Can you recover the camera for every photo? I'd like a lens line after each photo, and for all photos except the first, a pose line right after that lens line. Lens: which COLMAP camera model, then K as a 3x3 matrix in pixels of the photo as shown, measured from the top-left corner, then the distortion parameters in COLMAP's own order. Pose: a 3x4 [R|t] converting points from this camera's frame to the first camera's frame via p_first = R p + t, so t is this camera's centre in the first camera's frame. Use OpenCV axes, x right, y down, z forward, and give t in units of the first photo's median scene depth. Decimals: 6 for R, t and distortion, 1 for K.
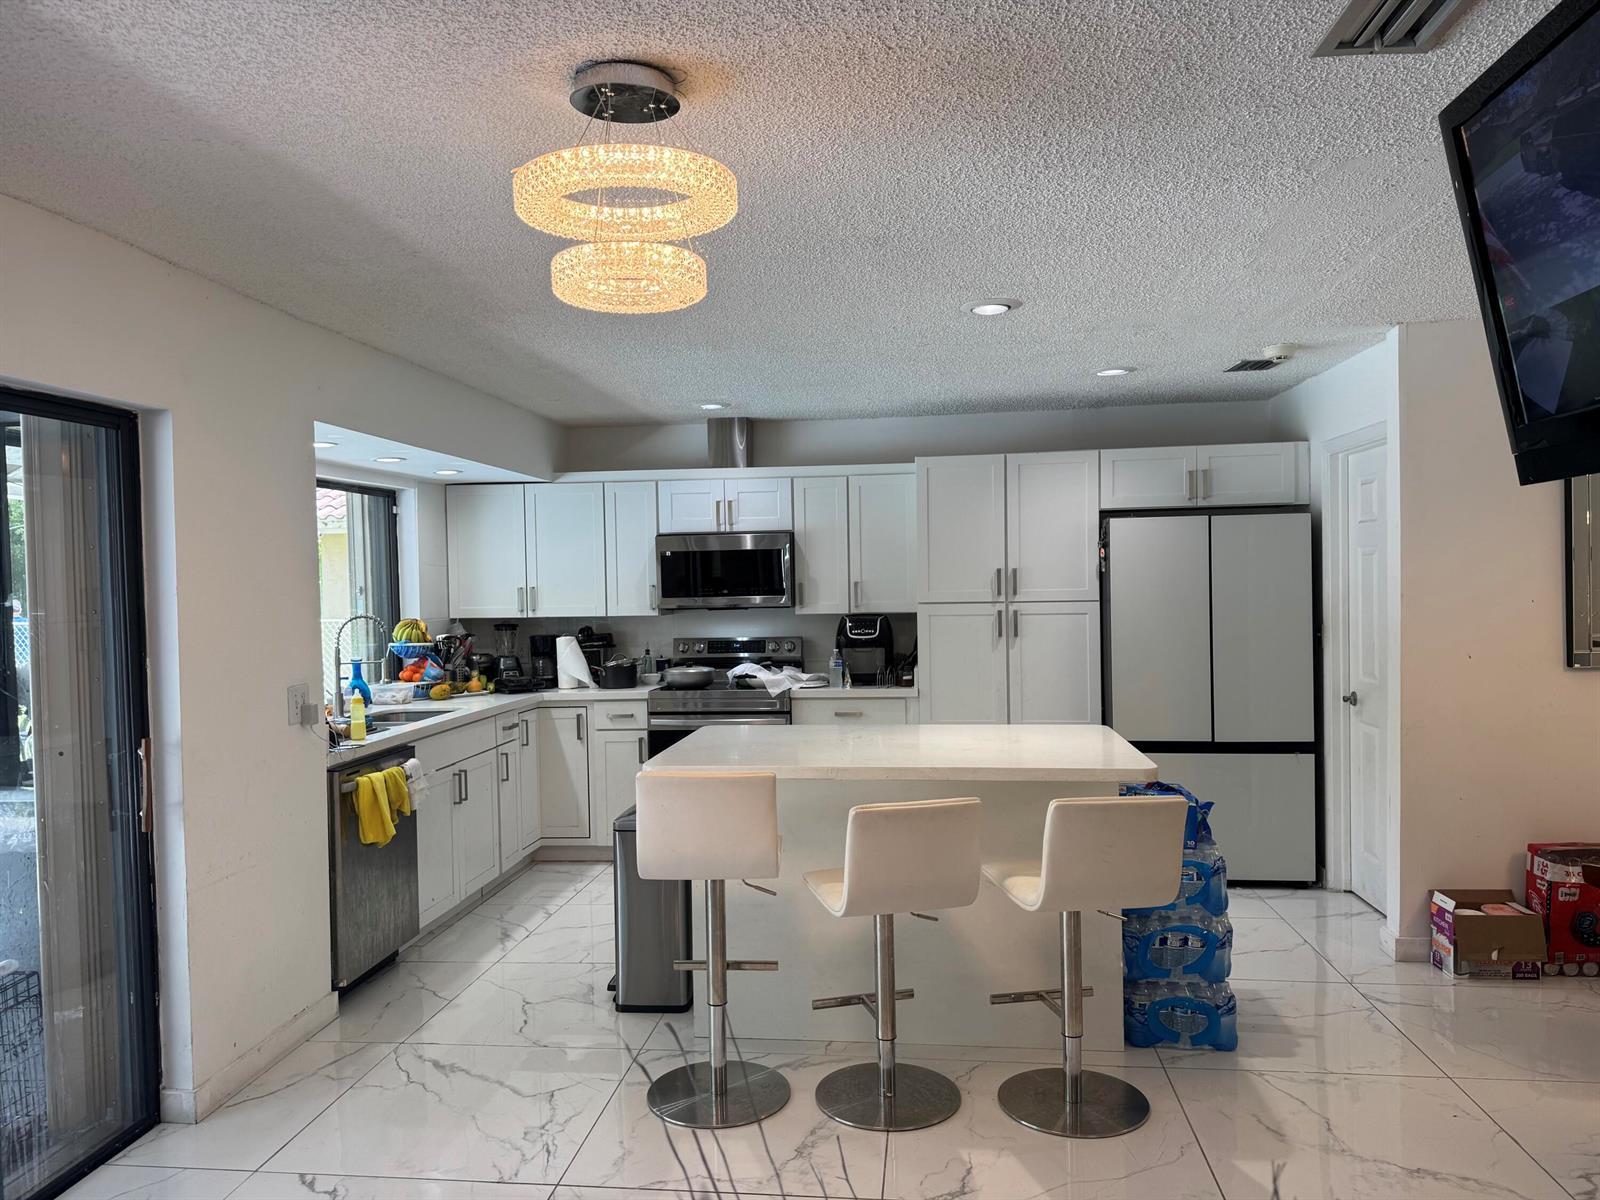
lens RADIAL K [[1121.7, 0, 797.2], [0, 1121.7, 609.1], [0, 0, 1]] dist [0.136017, -0.206569]
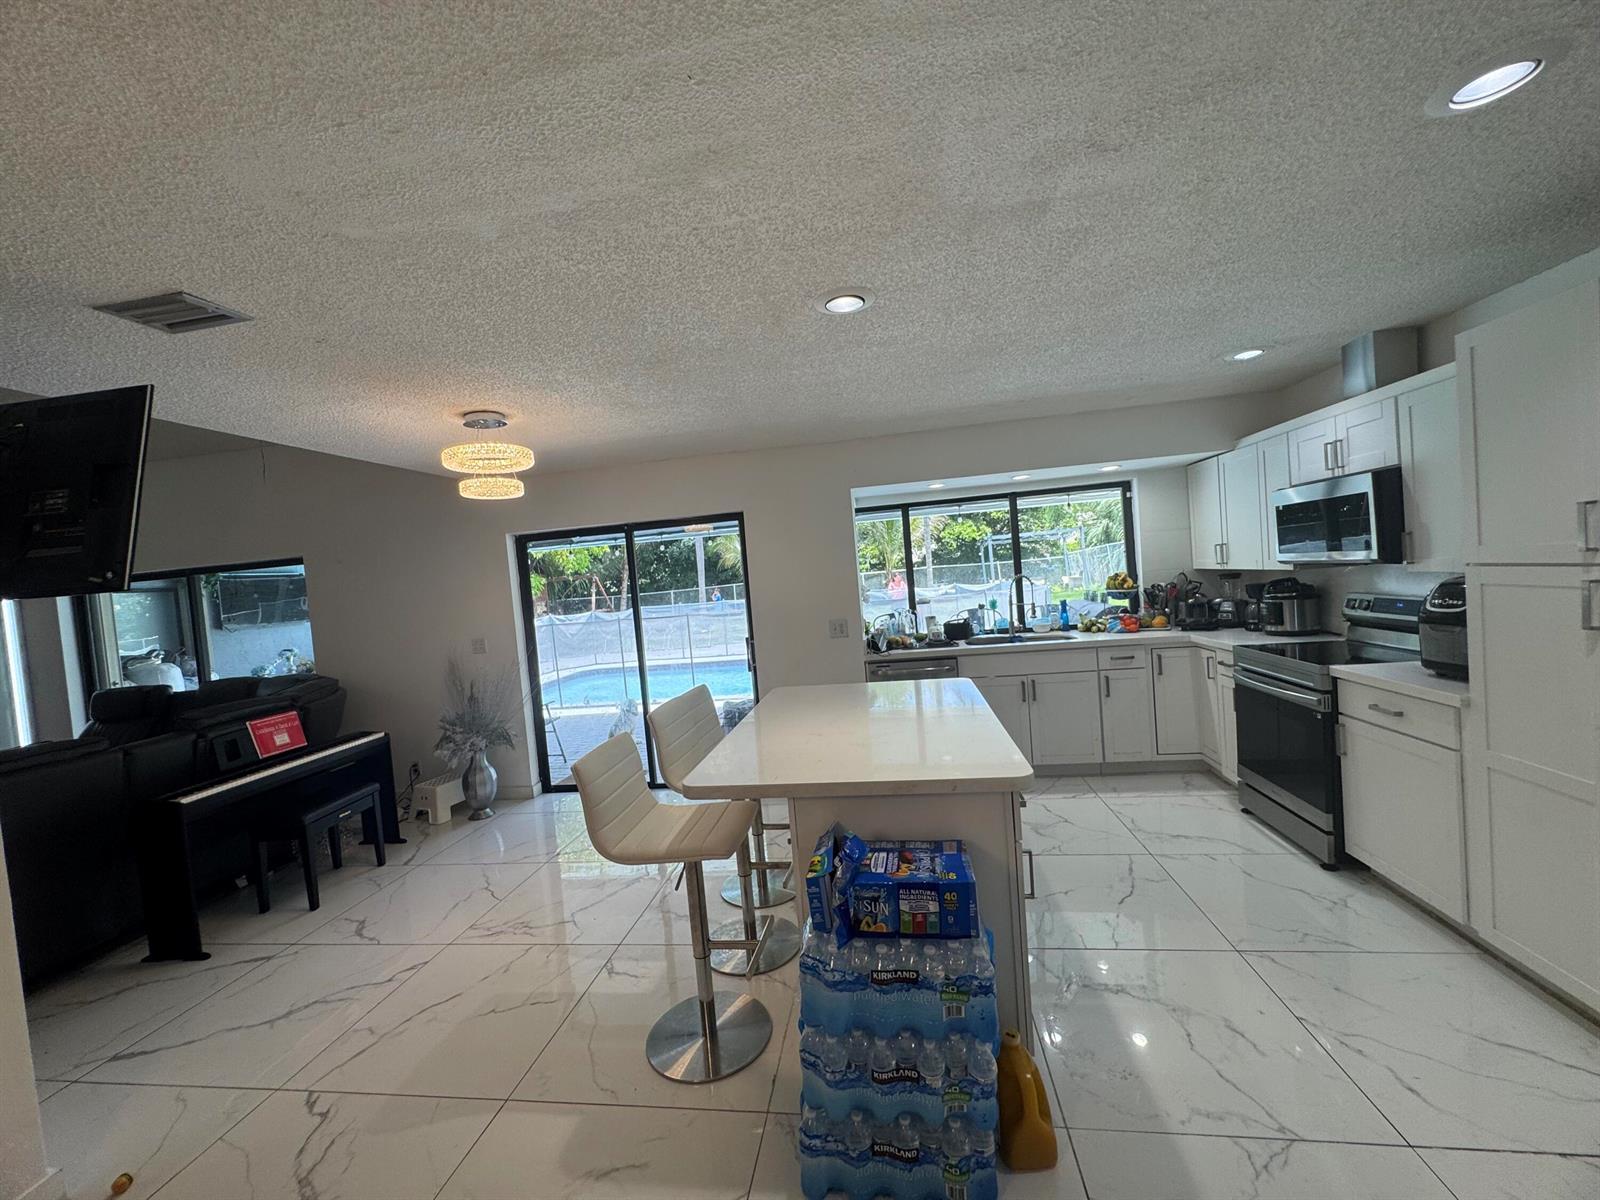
lens RADIAL K [[650.1, 0, 797.2], [0, 650.1, 597.5], [0, 0, 1]] dist [0.000027, 0.000022]
pose [[-0.030430, 0.059185, -0.997783, 0.475444], [0.055971, 0.996780, 0.057419, -0.028459], [0.997969, -0.054100, -0.033645, 0.610885]]
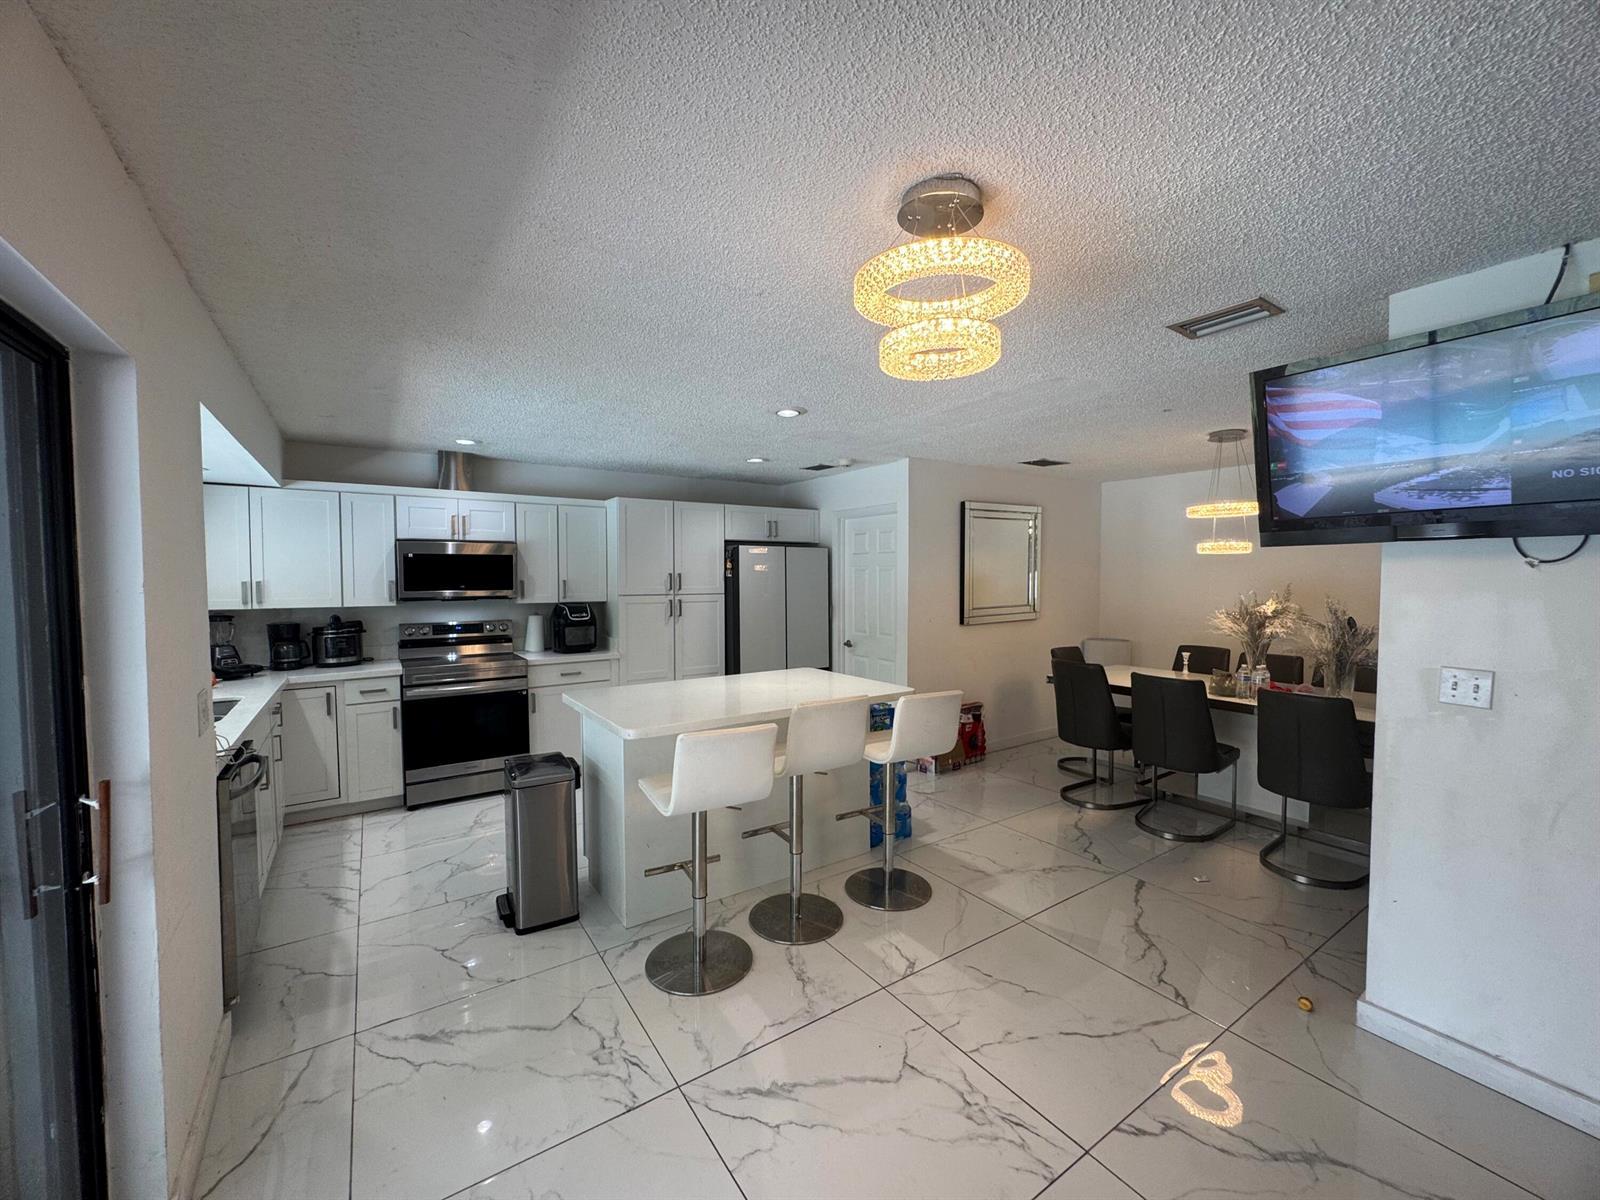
lens RADIAL K [[640.4, 0, 800.0], [0, 640.4, 600.0], [0, 0, 1]] dist [-0.000307, -0.000178]
pose [[0.755537, -0.007755, 0.655061, -0.258237], [0.002989, 0.999960, 0.008390, -0.005297], [-0.655100, -0.004381, 0.755530, 0.195627]]
